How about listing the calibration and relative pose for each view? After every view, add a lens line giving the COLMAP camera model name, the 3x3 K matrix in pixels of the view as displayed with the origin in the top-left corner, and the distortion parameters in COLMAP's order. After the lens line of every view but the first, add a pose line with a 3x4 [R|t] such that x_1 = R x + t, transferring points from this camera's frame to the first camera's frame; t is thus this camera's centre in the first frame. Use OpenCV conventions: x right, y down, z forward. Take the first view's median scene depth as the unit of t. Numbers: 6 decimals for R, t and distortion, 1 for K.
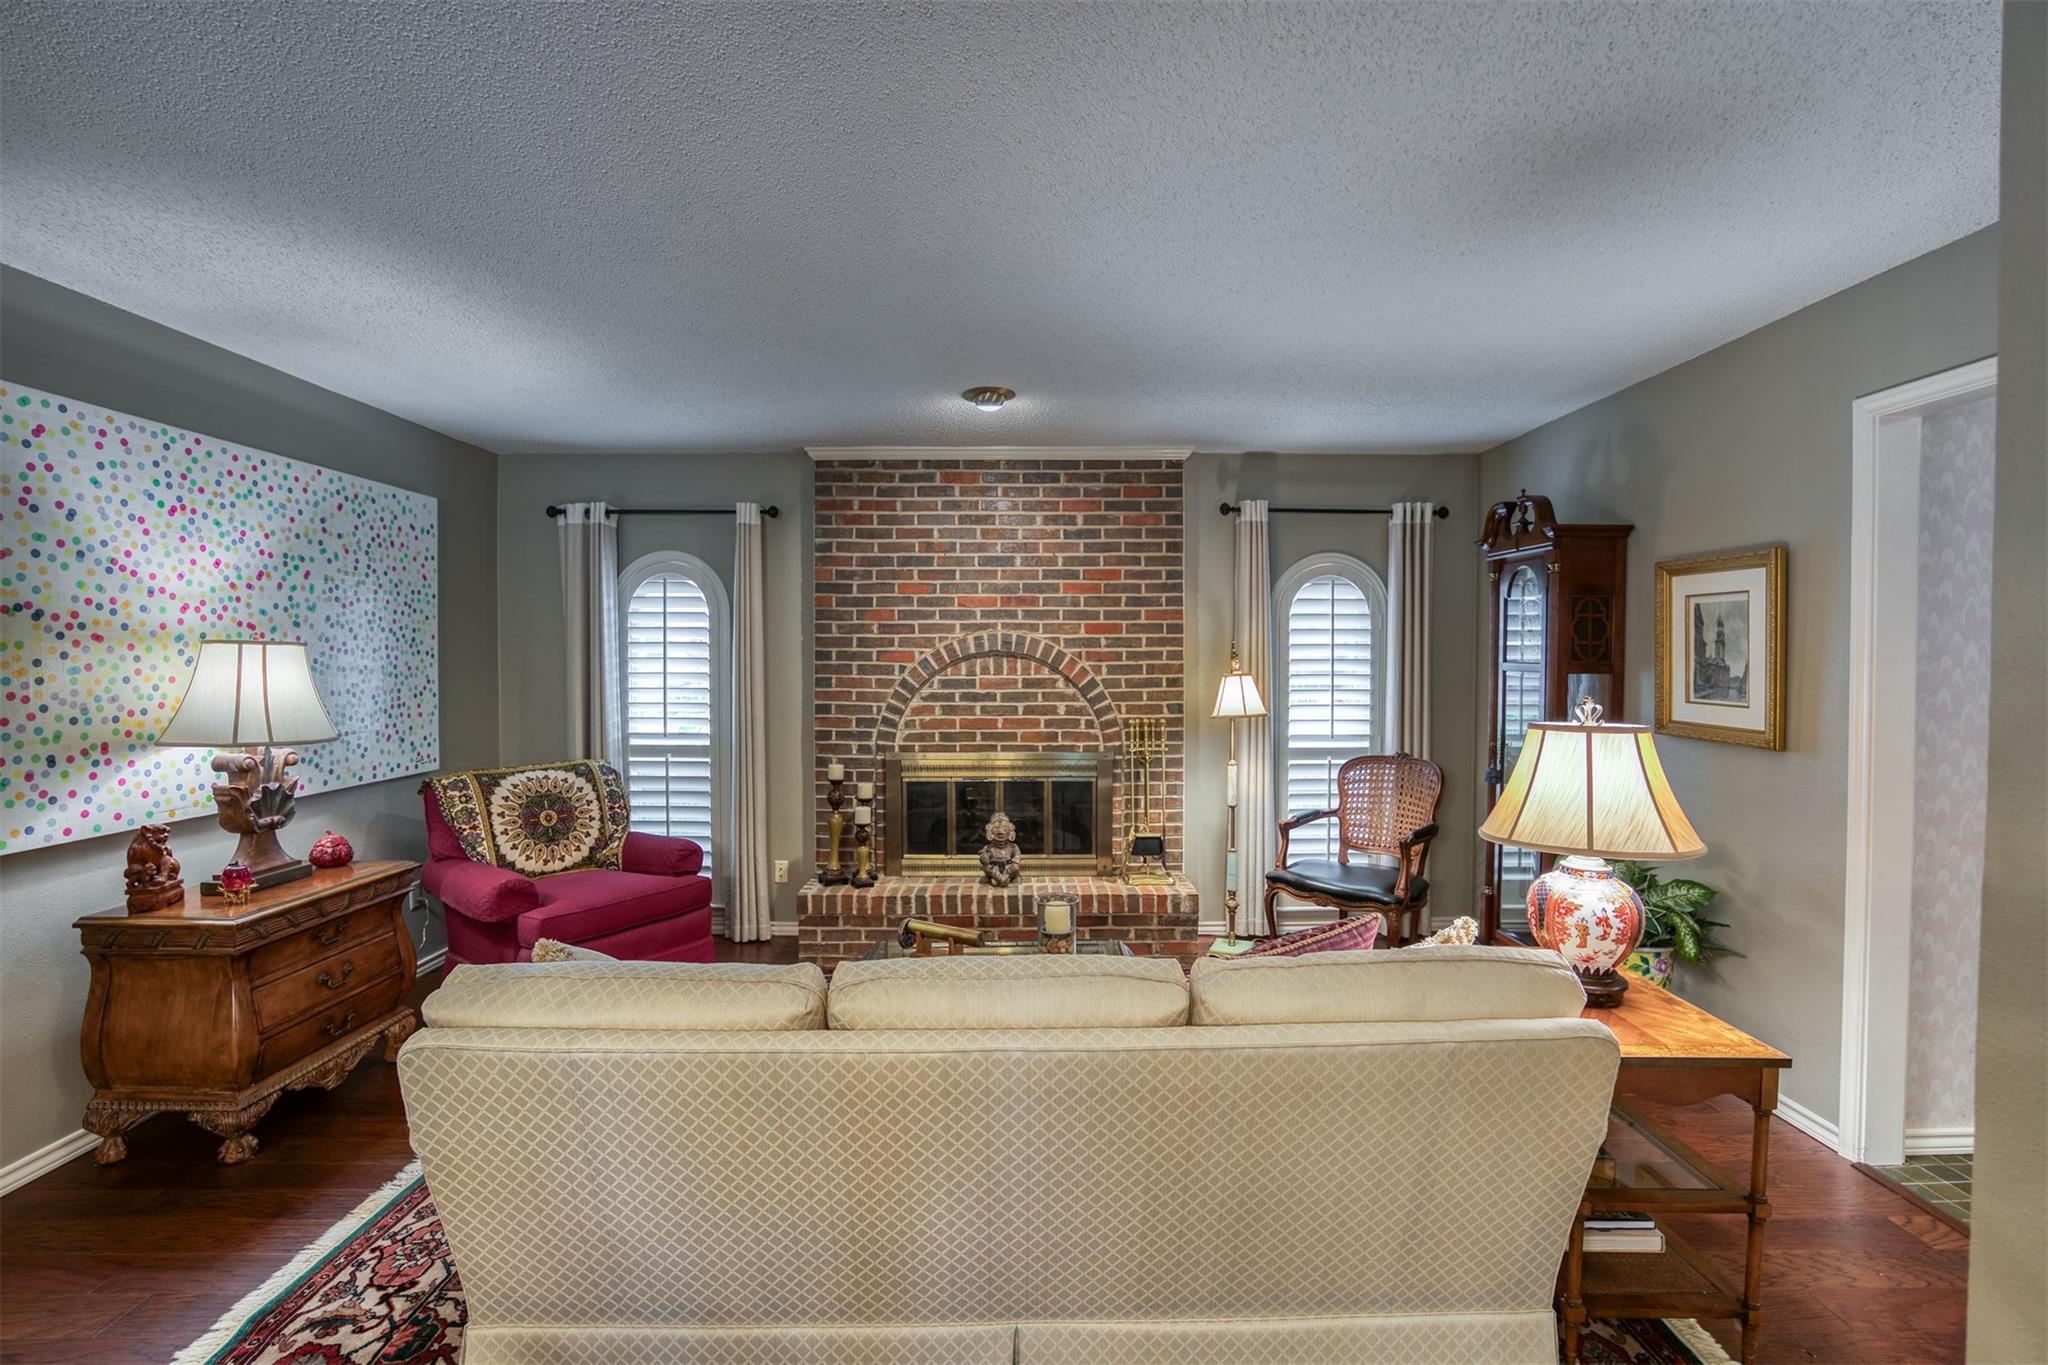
lens RADIAL K [[1004.9, 0, 928.2], [0, 1004.9, 673.7], [0, 0, 1]] dist [-0.038566, 0.022920]
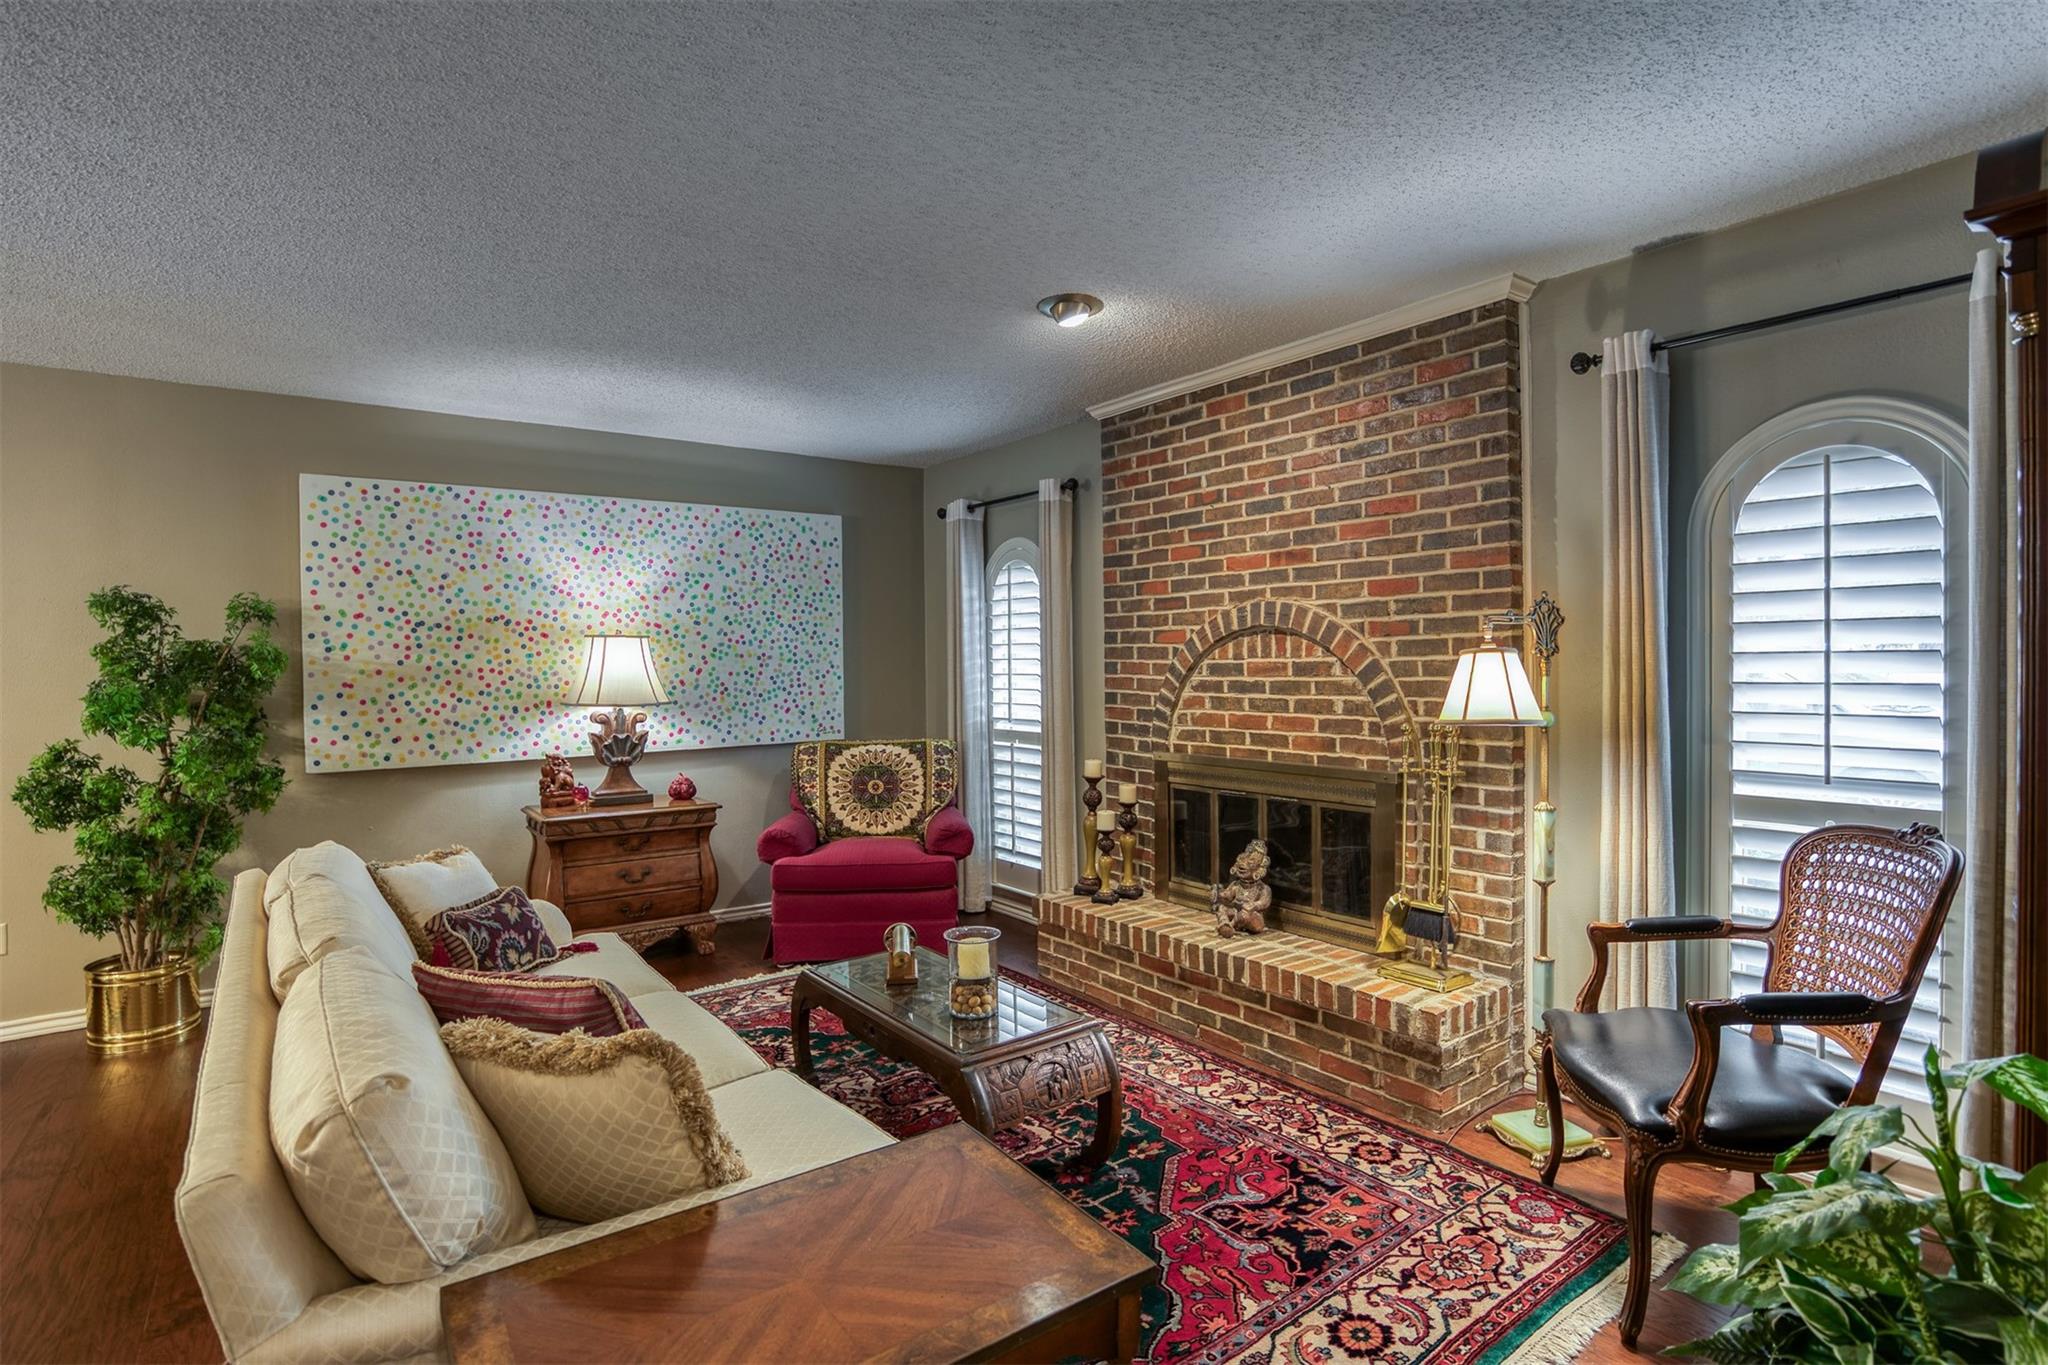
lens RADIAL K [[1004.9, 0, 928.2], [0, 1004.9, 673.7], [0, 0, 1]] dist [-0.038566, 0.022920]
pose [[0.571097, 0.004042, -0.820872, 0.605661], [-0.004338, 0.999989, 0.001906, 0.014339], [0.820871, 0.002473, 0.571108, 0.412050]]
